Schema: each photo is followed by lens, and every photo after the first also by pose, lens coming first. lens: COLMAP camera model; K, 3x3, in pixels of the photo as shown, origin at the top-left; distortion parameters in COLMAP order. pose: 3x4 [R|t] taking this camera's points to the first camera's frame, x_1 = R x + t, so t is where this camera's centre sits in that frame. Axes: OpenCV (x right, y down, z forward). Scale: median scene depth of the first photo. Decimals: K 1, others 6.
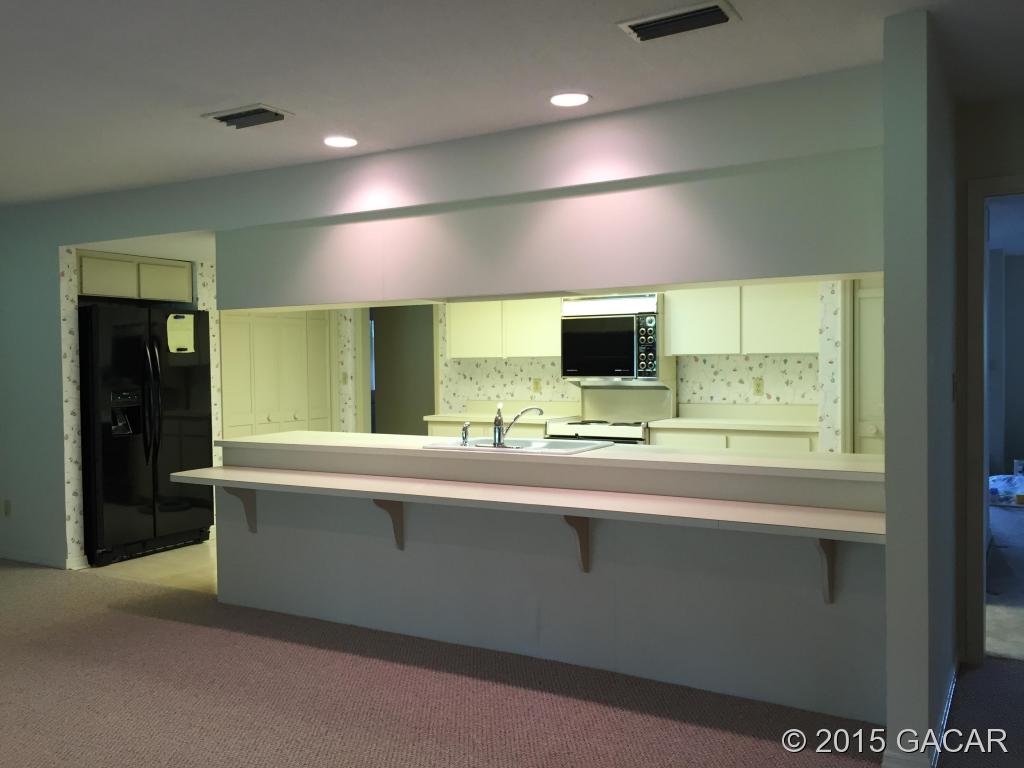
lens RADIAL K [[894.7, 0, 516.8], [0, 894.7, 383.3], [0, 0, 1]] dist [0.053390, 0.000416]
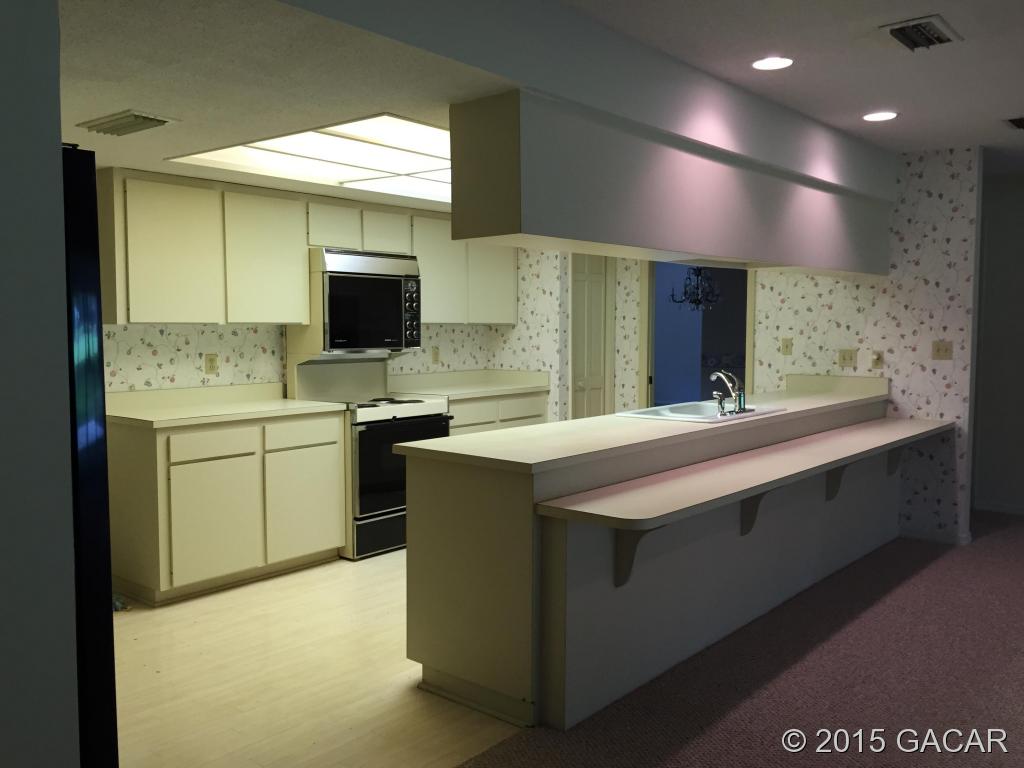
lens RADIAL K [[894.7, 0, 516.9], [0, 894.7, 383.6], [0, 0, 1]] dist [0.053390, 0.000416]
pose [[0.153798, -0.054205, 0.986614, -0.677769], [0.023710, 0.998409, 0.051157, -0.013209], [-0.987818, 0.015525, 0.154838, 0.694604]]
